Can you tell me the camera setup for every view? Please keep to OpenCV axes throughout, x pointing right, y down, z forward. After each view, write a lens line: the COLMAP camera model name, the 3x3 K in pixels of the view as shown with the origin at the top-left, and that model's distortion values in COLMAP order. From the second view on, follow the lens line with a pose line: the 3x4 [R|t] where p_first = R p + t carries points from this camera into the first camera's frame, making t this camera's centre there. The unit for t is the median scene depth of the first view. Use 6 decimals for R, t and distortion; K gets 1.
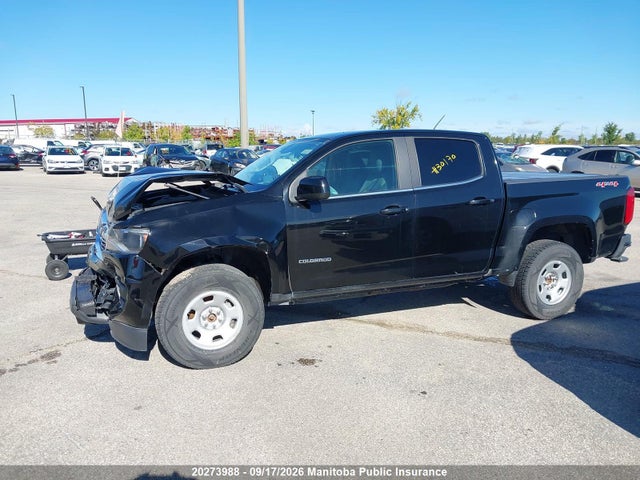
lens RADIAL K [[499.9, 0, 343.5], [0, 499.9, 220.0], [0, 0, 1]] dist [0.046689, -0.000507]
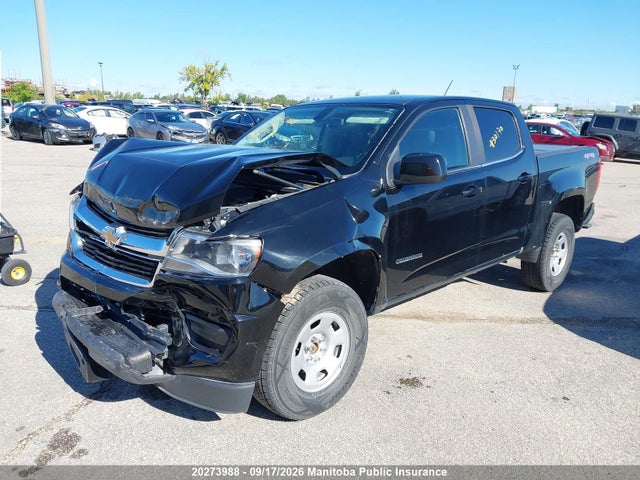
lens RADIAL K [[489.6, 0, 319.1], [0, 489.6, 218.0], [0, 0, 1]] dist [0.012392, -0.003692]
pose [[0.937831, -0.053313, 0.342974, -0.419024], [0.026530, 0.996253, 0.082317, -0.048322], [-0.346078, -0.068100, 0.935731, 0.282742]]
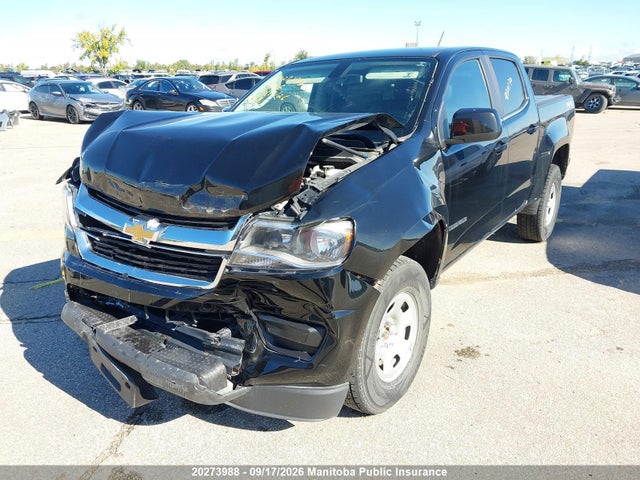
lens RADIAL K [[489.6, 0, 319.1], [0, 489.6, 218.0], [0, 0, 1]] dist [0.012392, -0.003692]
pose [[0.863659, -0.159217, 0.478271, -0.533418], [0.090988, 0.982462, 0.162757, -0.060330], [-0.495797, -0.097050, 0.862999, 0.421436]]
